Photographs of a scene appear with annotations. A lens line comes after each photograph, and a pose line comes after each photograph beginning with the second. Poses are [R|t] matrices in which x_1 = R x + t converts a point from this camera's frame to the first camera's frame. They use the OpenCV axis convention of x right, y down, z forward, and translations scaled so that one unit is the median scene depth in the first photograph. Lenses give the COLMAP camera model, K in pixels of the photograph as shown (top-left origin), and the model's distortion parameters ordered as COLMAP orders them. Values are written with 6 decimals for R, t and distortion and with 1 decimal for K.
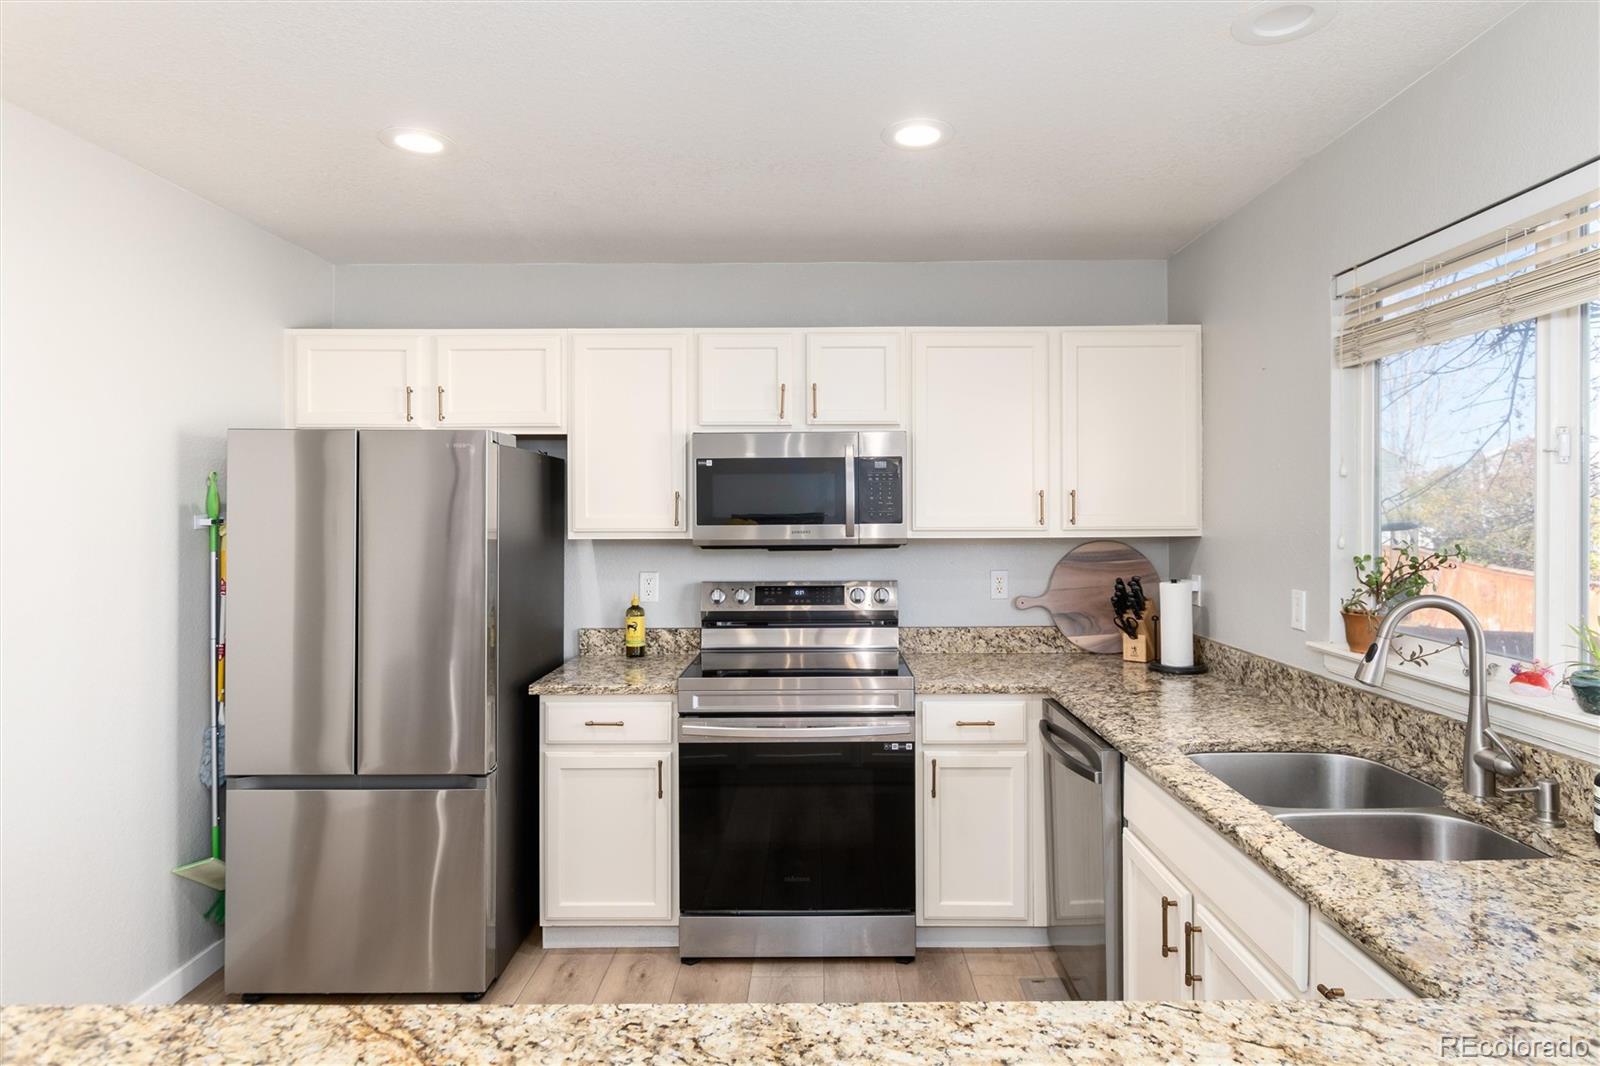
lens RADIAL K [[878.6, 0, 818.2], [0, 878.6, 504.8], [0, 0, 1]] dist [-0.003428, -0.001127]
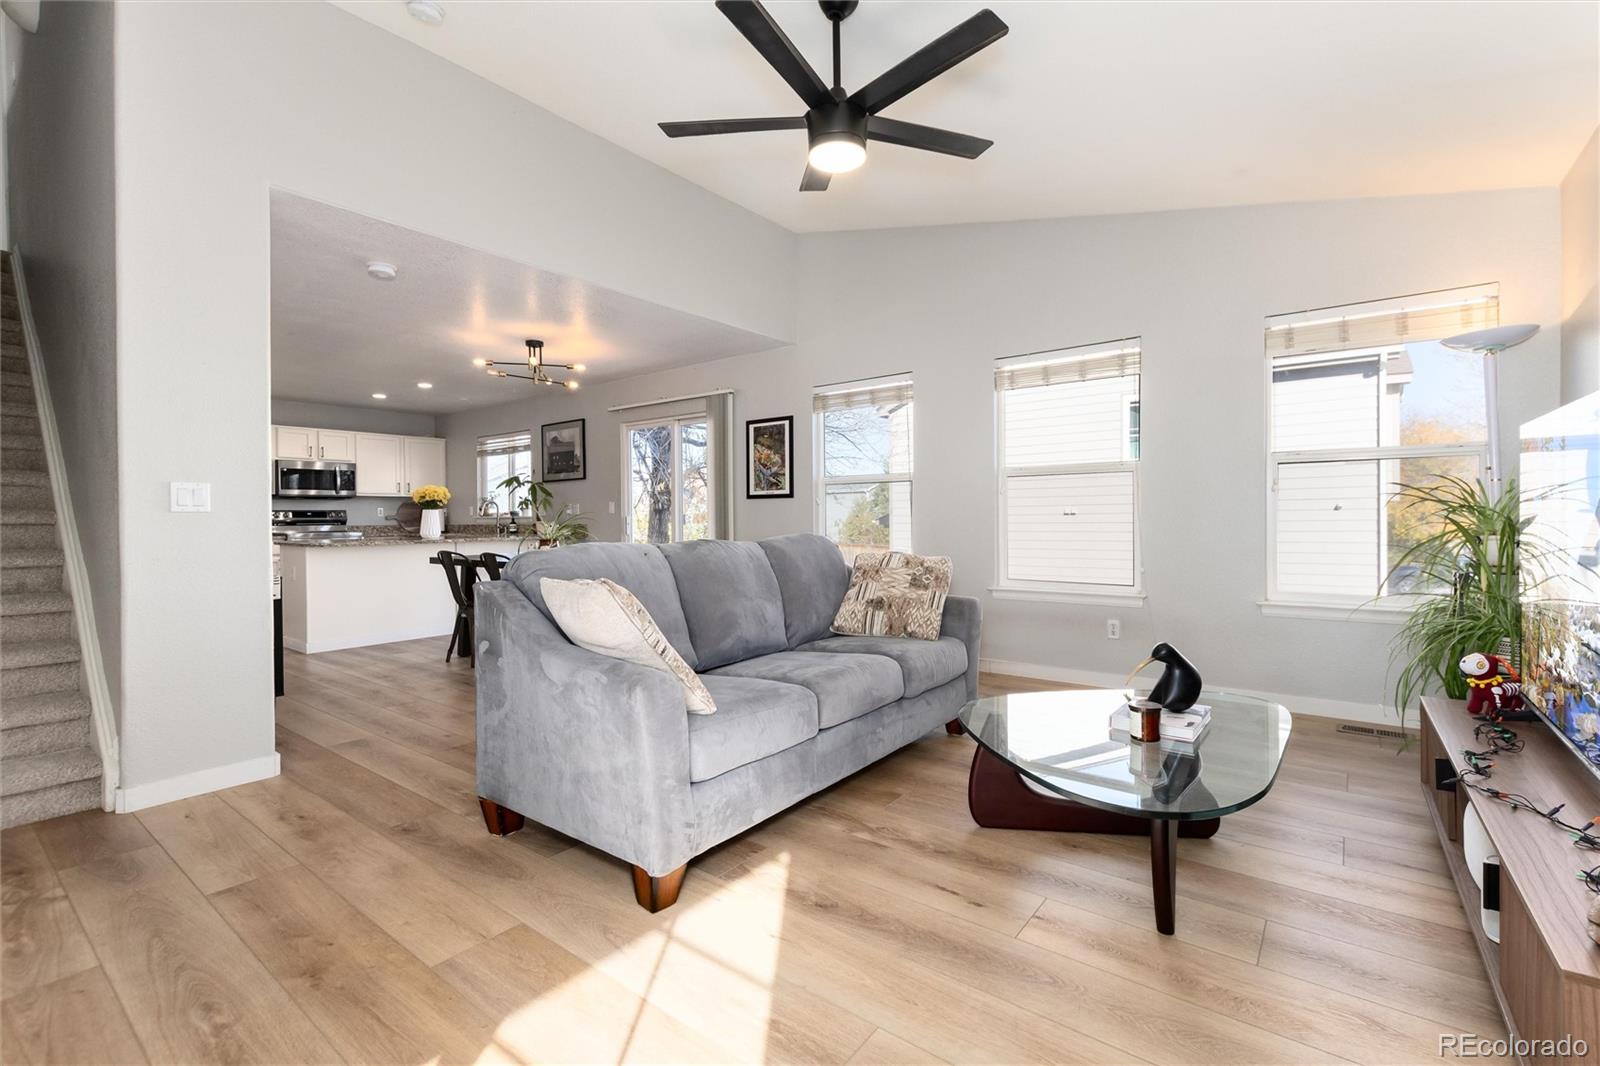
lens RADIAL K [[699.7, 0, 799.3], [0, 699.7, 520.3], [0, 0, 1]] dist [0.018177, -0.000040]
pose [[0.616199, -0.003495, 0.787583, -0.977661], [0.000040, 0.999990, 0.004407, 0.121382], [-0.787590, -0.002684, 0.616193, -1.993920]]
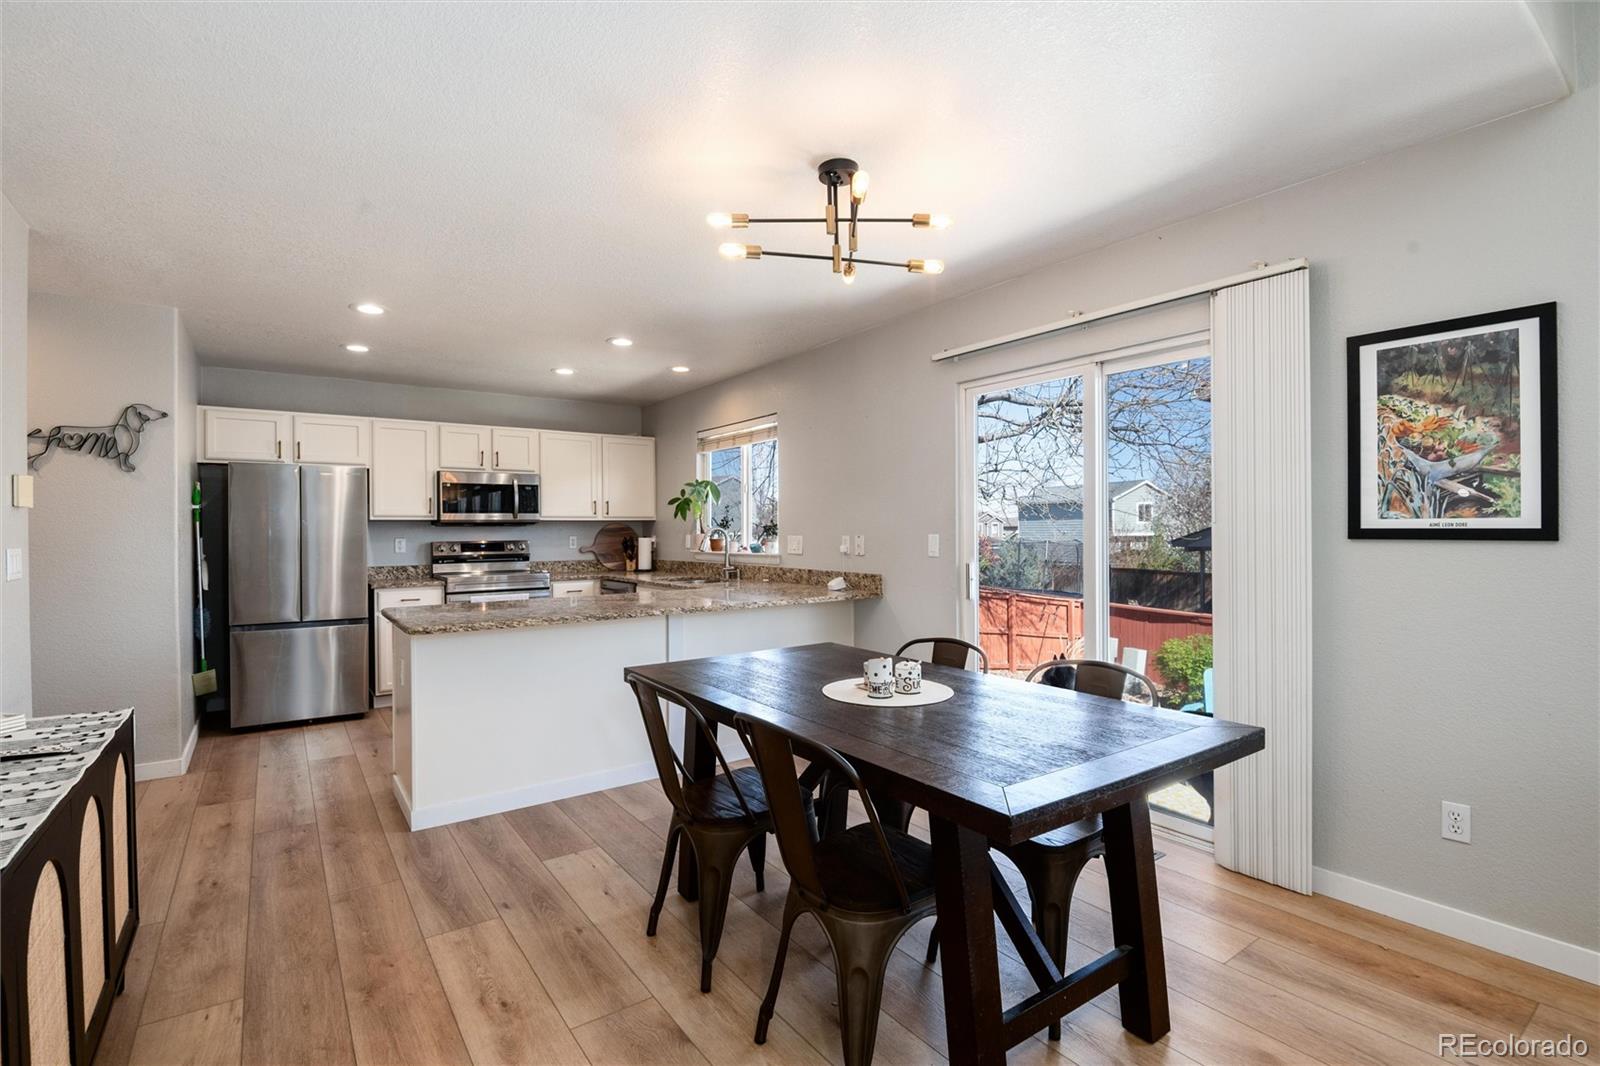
lens RADIAL K [[722.3, 0, 800.0], [0, 722.3, 533.0], [0, 0, 1]] dist [-0.017465, -0.000338]
pose [[0.806746, -0.004324, 0.590883, -0.475231], [0.000130, 0.999975, 0.007139, 0.059535], [-0.590898, -0.005682, 0.806726, -0.963430]]
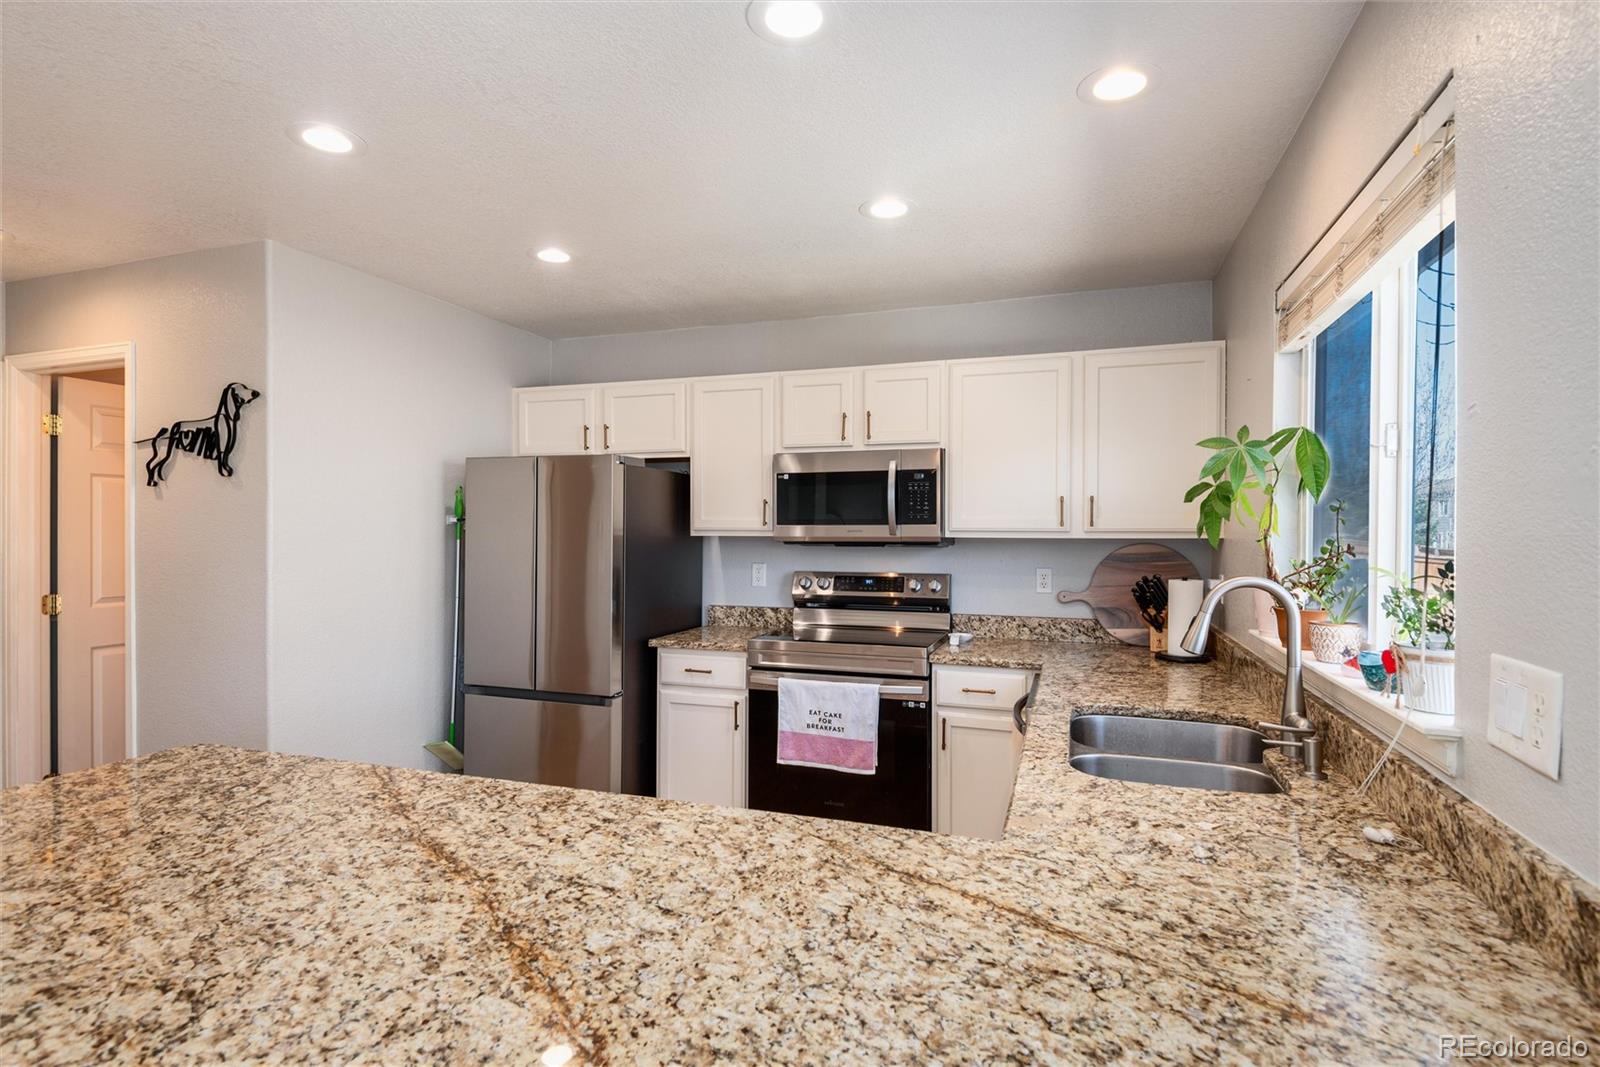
lens RADIAL K [[795.8, 0, 800.0], [0, 795.8, 533.5], [0, 0, 1]] dist [0.030054, -0.000149]
pose [[0.945142, 0.008232, -0.326555, 0.272975], [-0.005245, 0.999936, 0.010027, 0.023383], [0.326617, -0.007764, 0.945125, -0.091299]]
